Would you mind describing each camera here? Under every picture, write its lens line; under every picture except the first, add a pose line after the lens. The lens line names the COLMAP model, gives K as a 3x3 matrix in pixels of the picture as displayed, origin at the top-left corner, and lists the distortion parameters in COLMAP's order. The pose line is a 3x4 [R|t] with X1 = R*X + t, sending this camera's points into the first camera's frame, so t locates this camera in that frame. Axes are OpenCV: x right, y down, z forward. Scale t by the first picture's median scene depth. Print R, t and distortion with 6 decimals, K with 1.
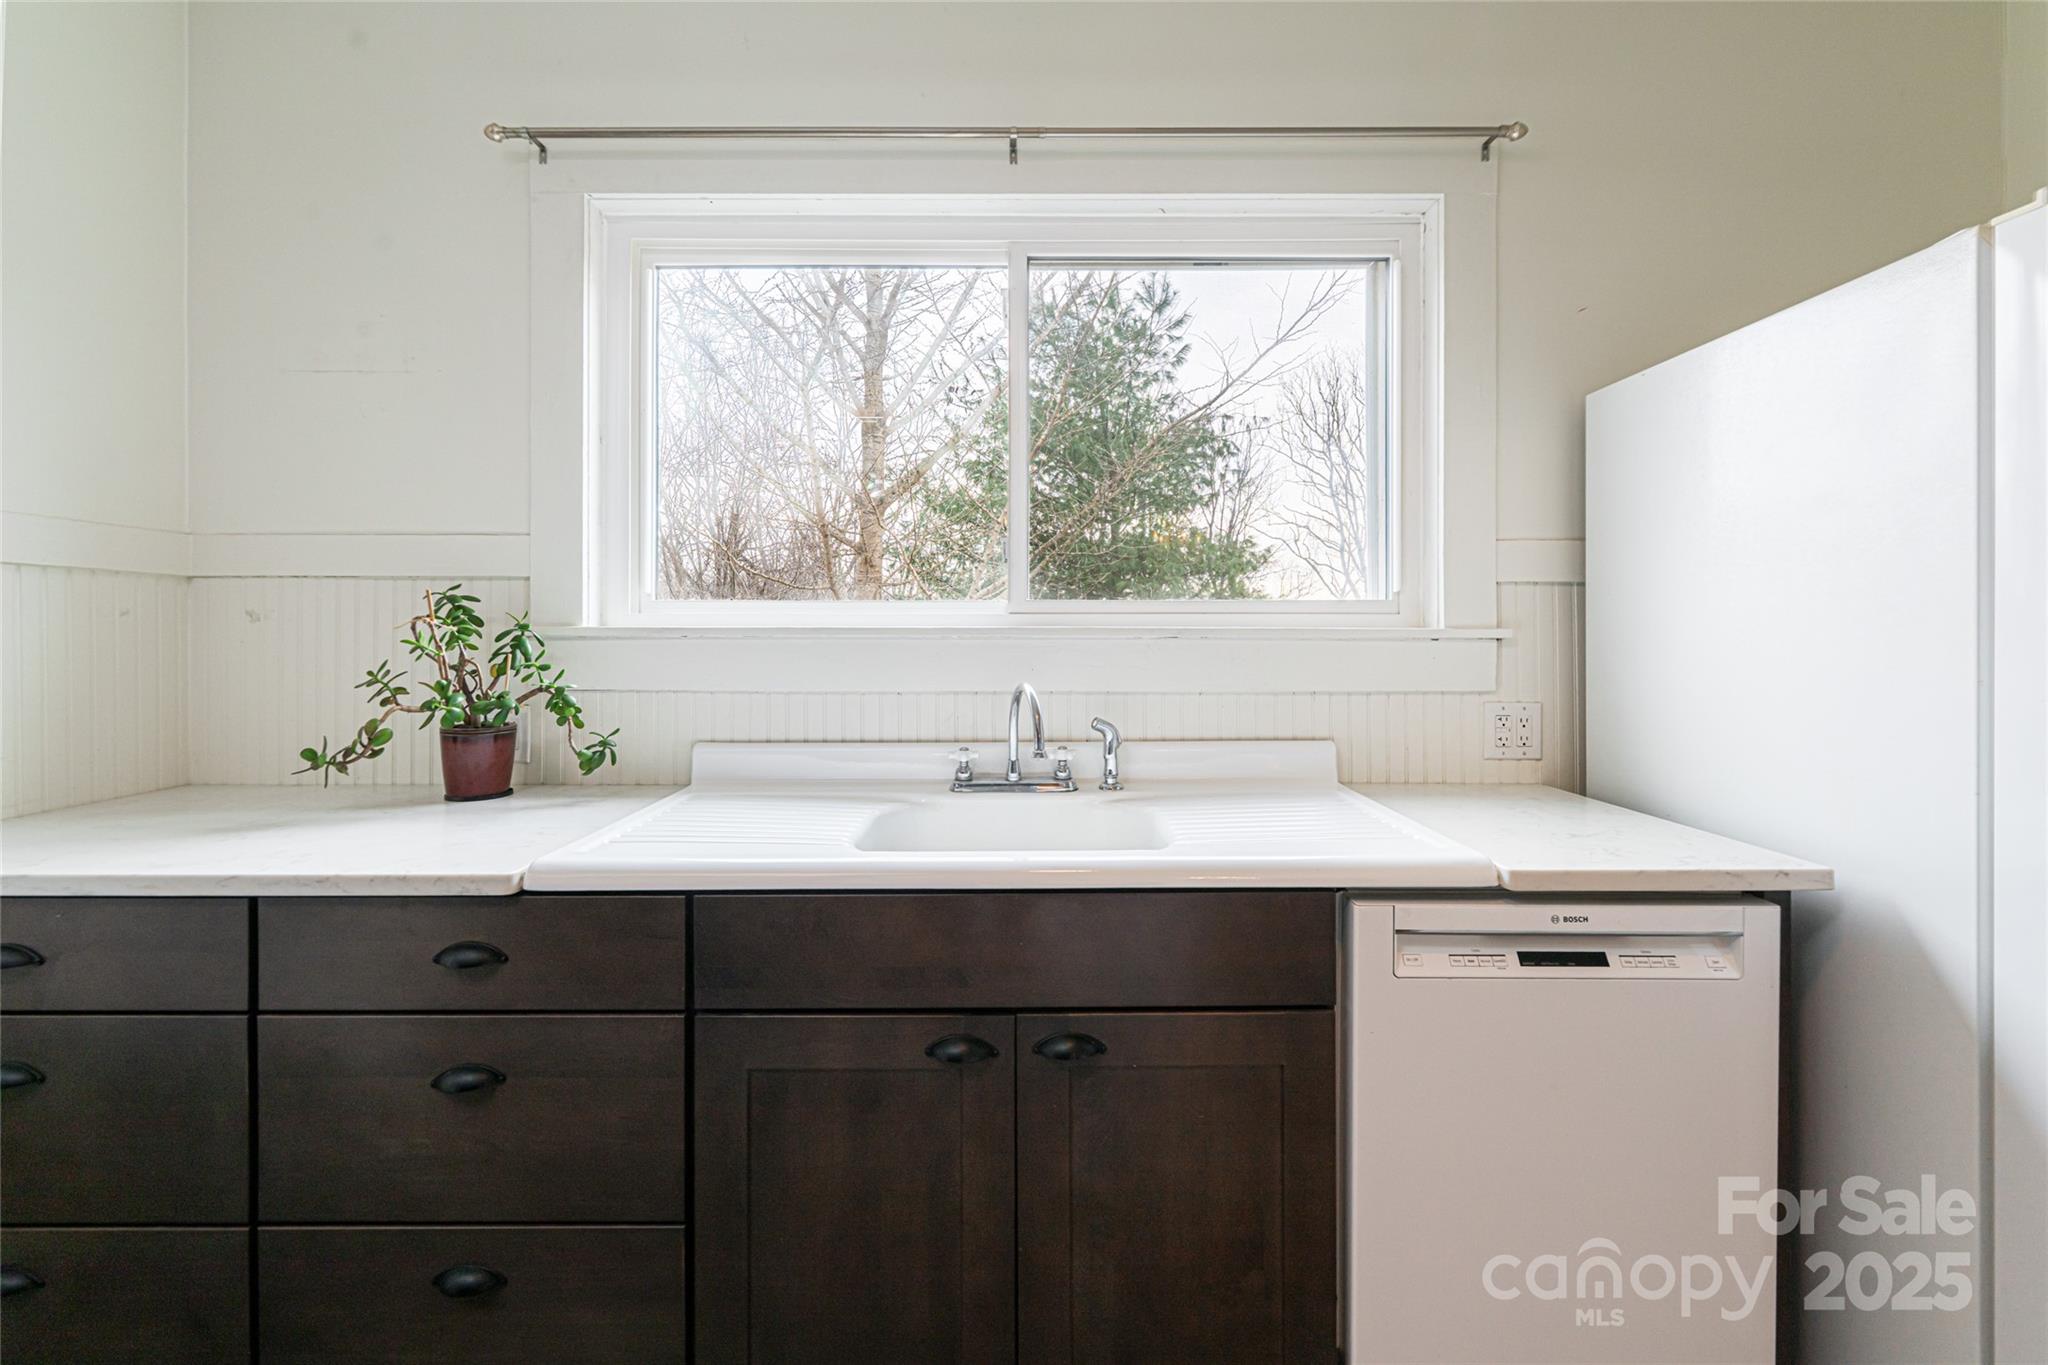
lens RADIAL K [[830.8, 0, 1019.5], [0, 830.8, 638.9], [0, 0, 1]] dist [-0.001822, -0.000144]
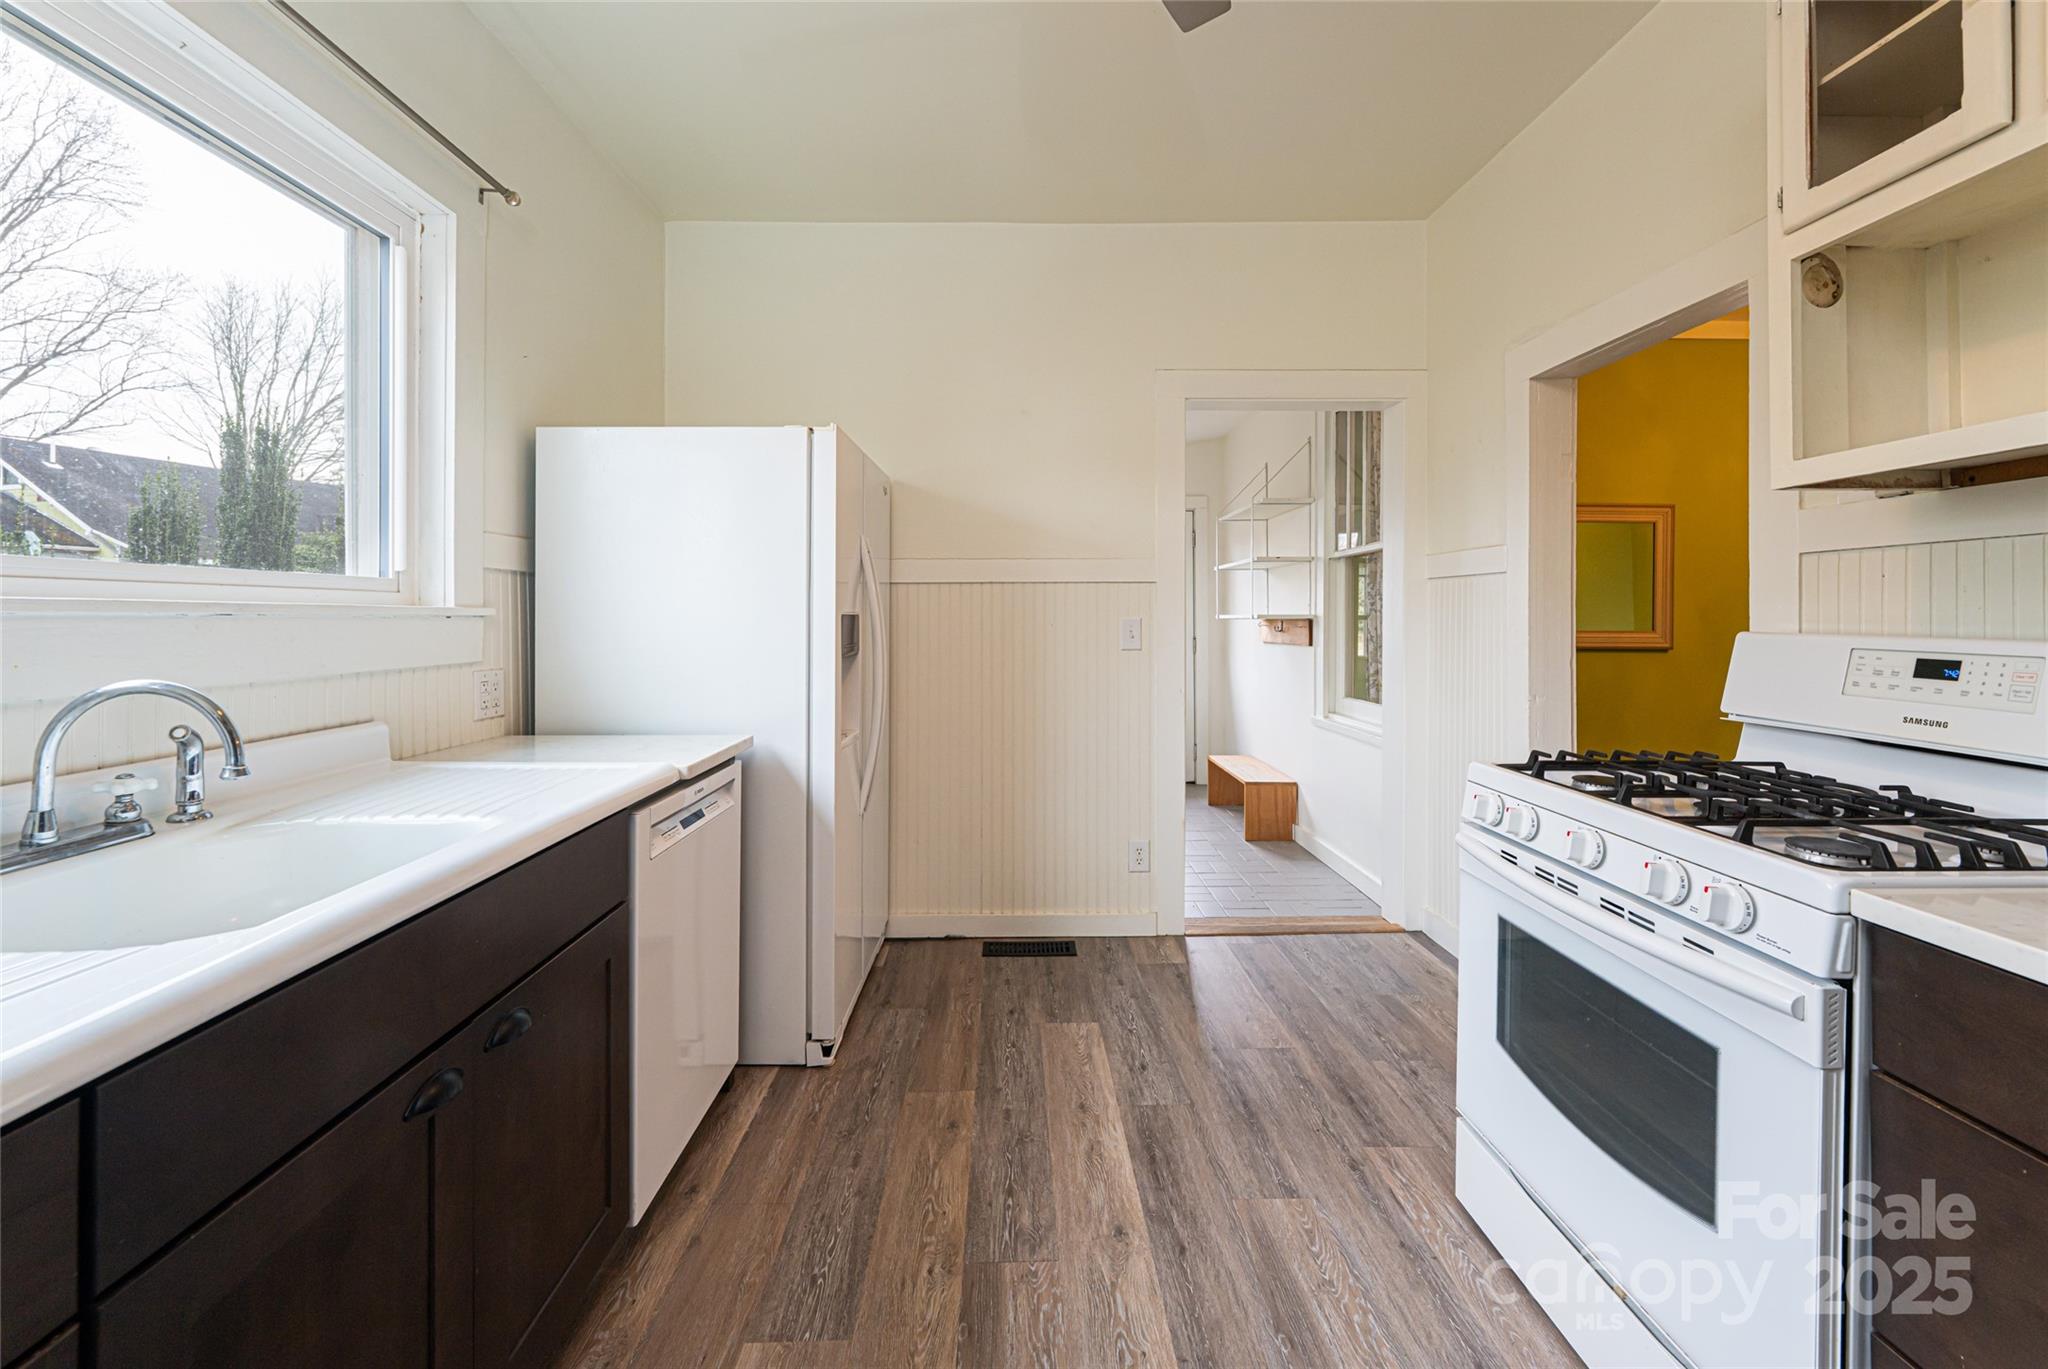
lens RADIAL K [[830.8, 0, 1019.5], [0, 830.8, 640.9], [0, 0, 1]] dist [-0.001822, -0.000144]
pose [[-0.016053, -0.029522, 0.999435, -0.634623], [0.005203, 0.999548, 0.029609, 0.003659], [-0.999858, 0.005676, -0.015892, 0.276157]]
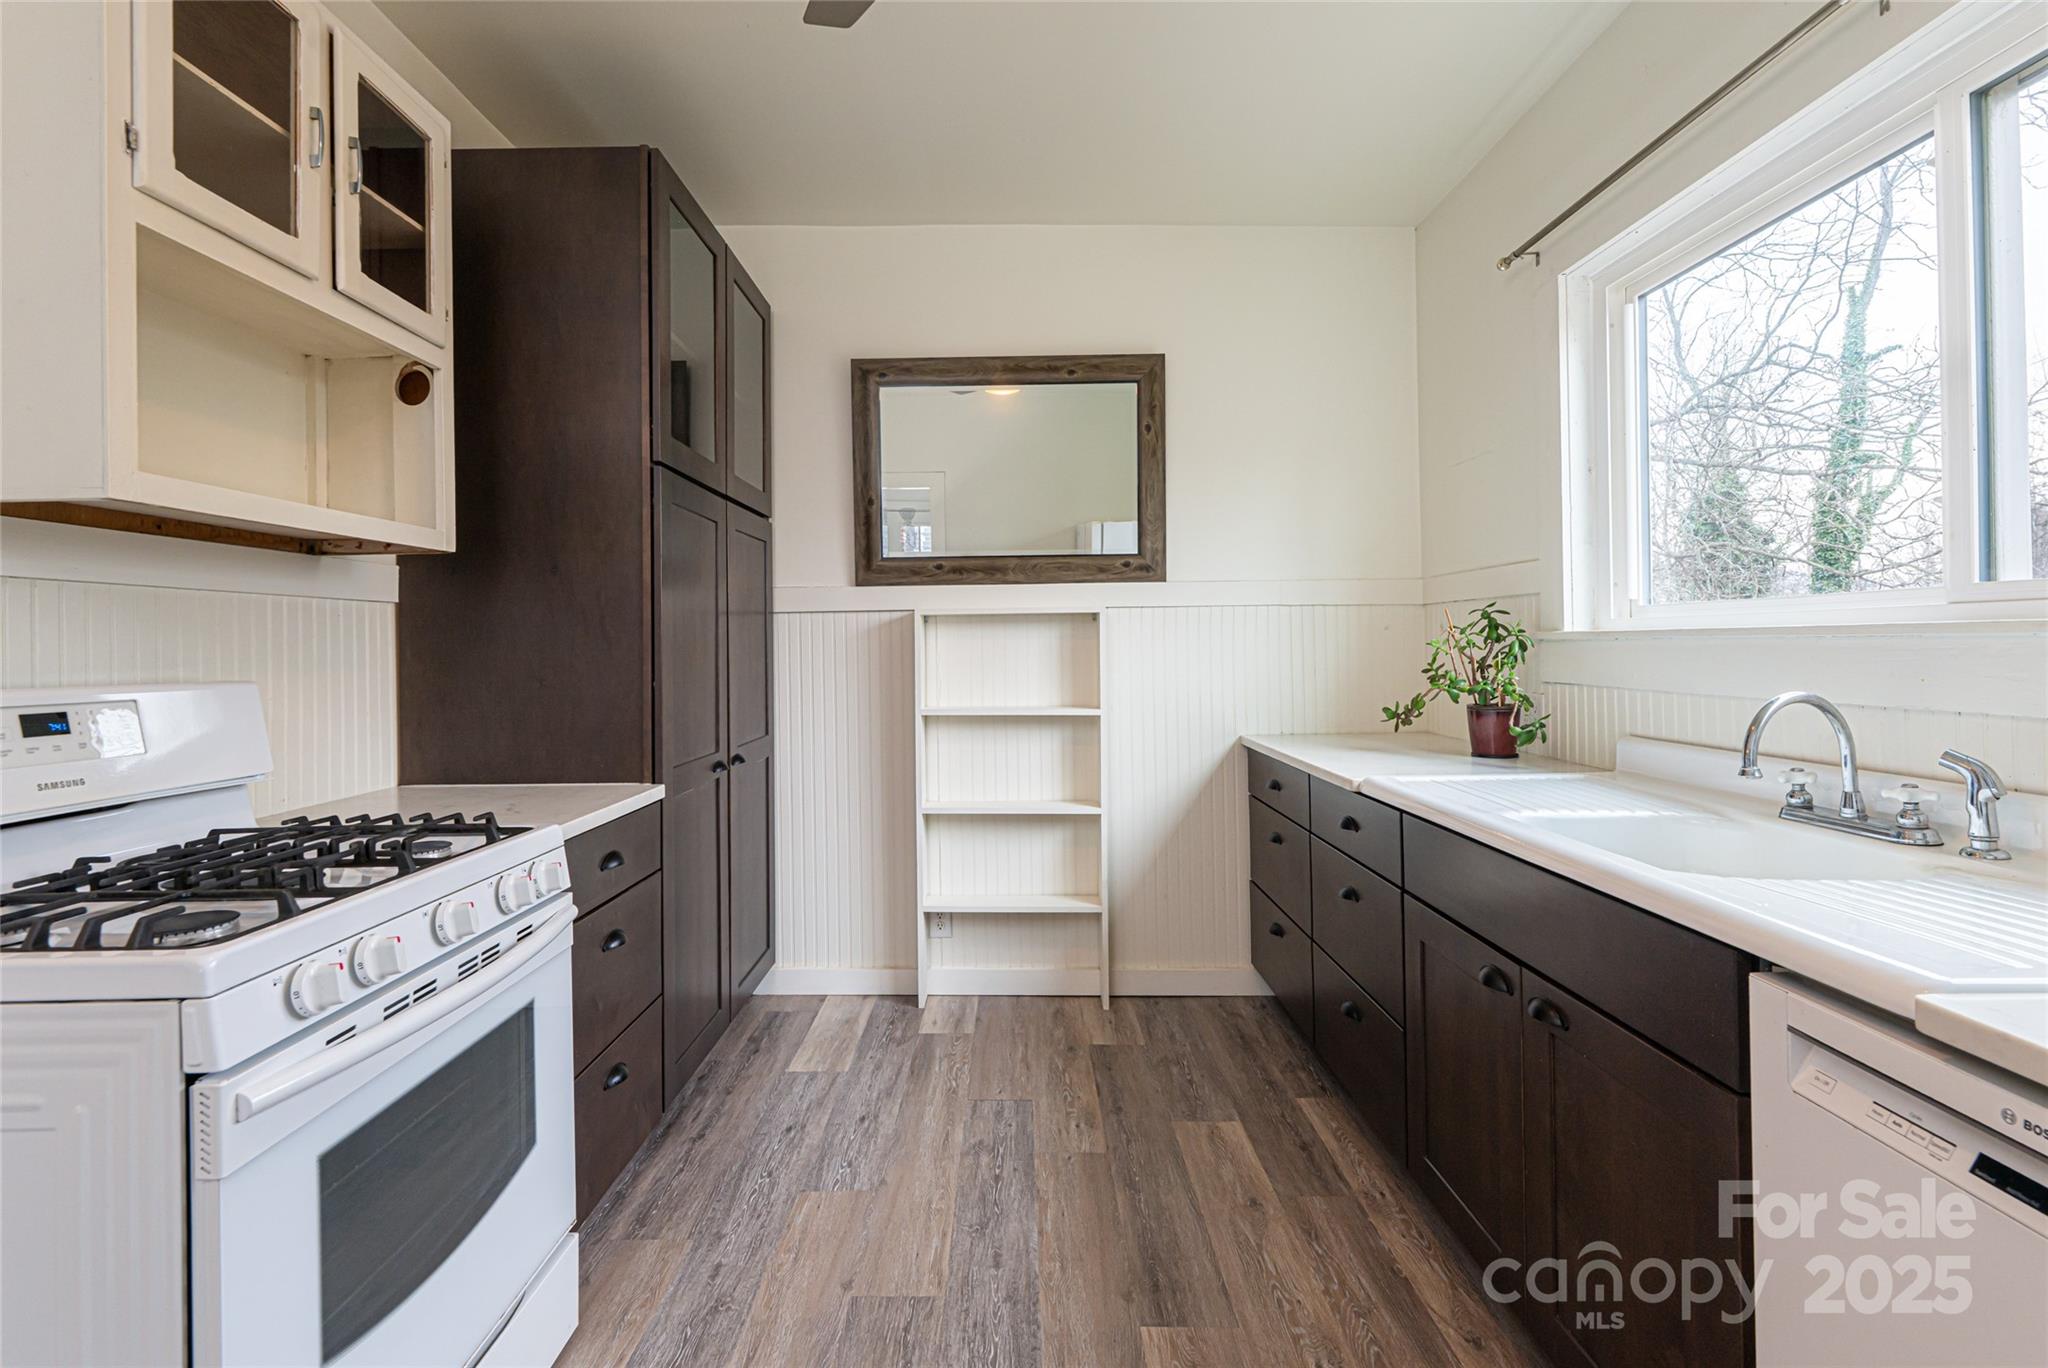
lens RADIAL K [[947.0, 0, 1029.8], [0, 947.0, 648.7], [0, 0, 1]] dist [0.001711, 0.000310]
pose [[0.016786, 0.004314, -0.999850, 0.883955], [0.007861, 0.999959, 0.004446, -0.001325], [0.999828, -0.007934, 0.016751, 0.201464]]
